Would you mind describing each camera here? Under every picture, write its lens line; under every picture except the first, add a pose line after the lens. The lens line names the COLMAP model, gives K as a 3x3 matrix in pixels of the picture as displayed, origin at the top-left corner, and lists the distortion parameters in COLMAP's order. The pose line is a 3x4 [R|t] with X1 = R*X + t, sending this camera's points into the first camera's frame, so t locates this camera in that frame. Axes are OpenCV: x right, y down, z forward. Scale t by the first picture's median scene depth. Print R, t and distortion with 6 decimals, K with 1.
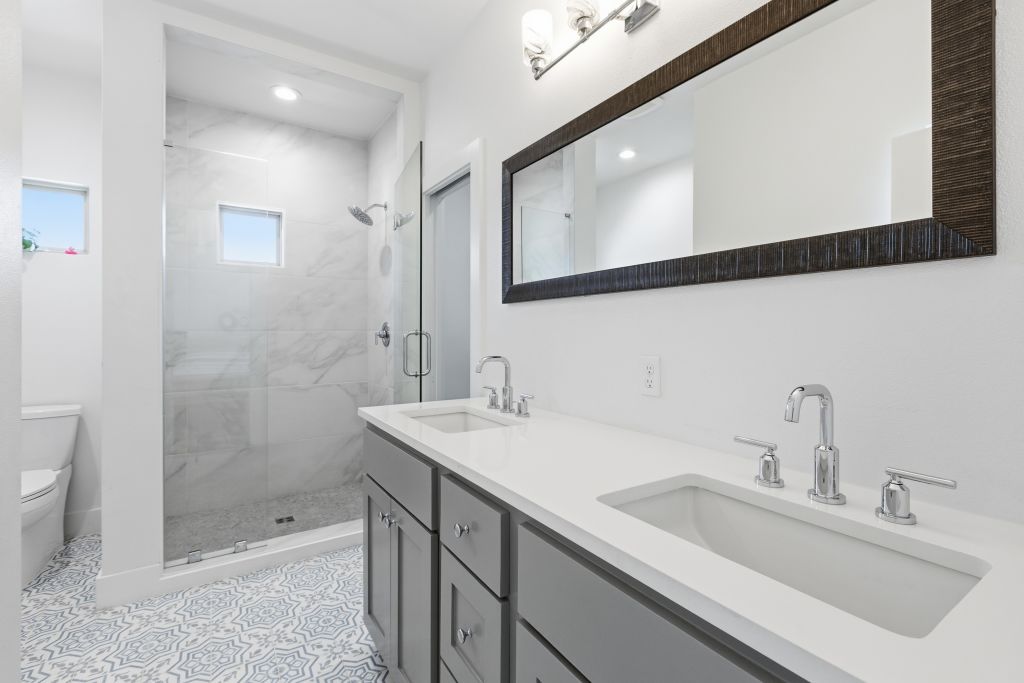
lens RADIAL K [[449.0, 0, 514.0], [0, 449.0, 332.3], [0, 0, 1]] dist [-0.006849, -0.000353]
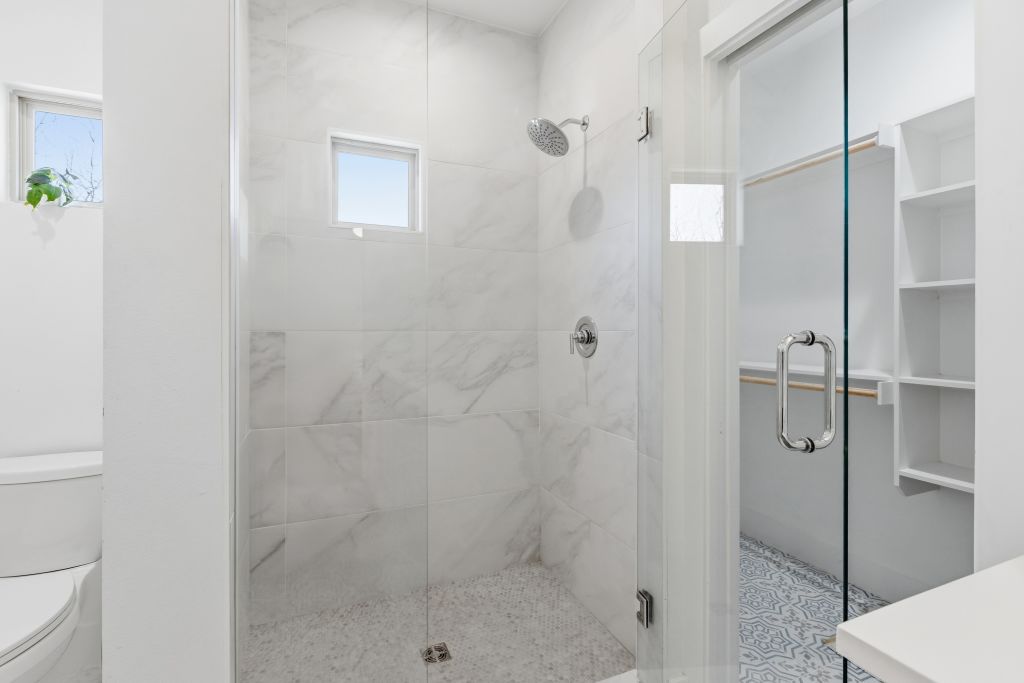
lens RADIAL K [[450.5, 0, 510.4], [0, 450.5, 329.3], [0, 0, 1]] dist [-0.001887, -0.000094]
pose [[0.983123, -0.003408, -0.182917, -0.274819], [0.002457, 0.999982, -0.005423, -0.002161], [0.182932, 0.004882, 0.983113, 0.392560]]
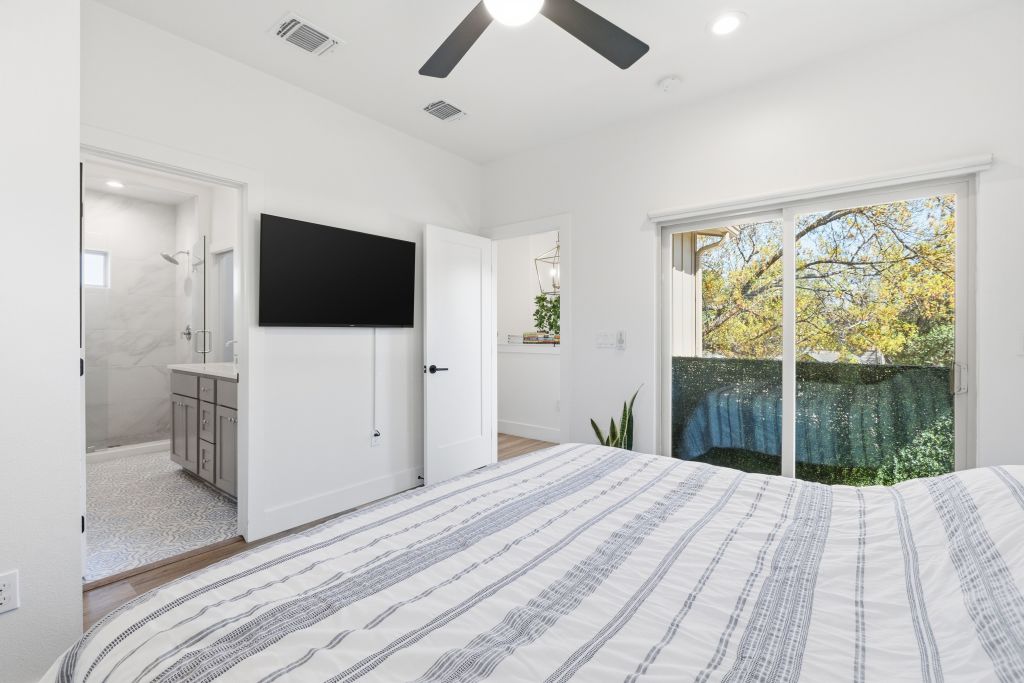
lens RADIAL K [[449.0, 0, 514.0], [0, 449.0, 332.3], [0, 0, 1]] dist [-0.006849, -0.000353]
pose [[0.948655, -0.002567, 0.316301, 0.316631], [0.003006, 0.999995, -0.000900, 0.009235], [-0.316297, 0.001805, 0.948658, -0.896161]]
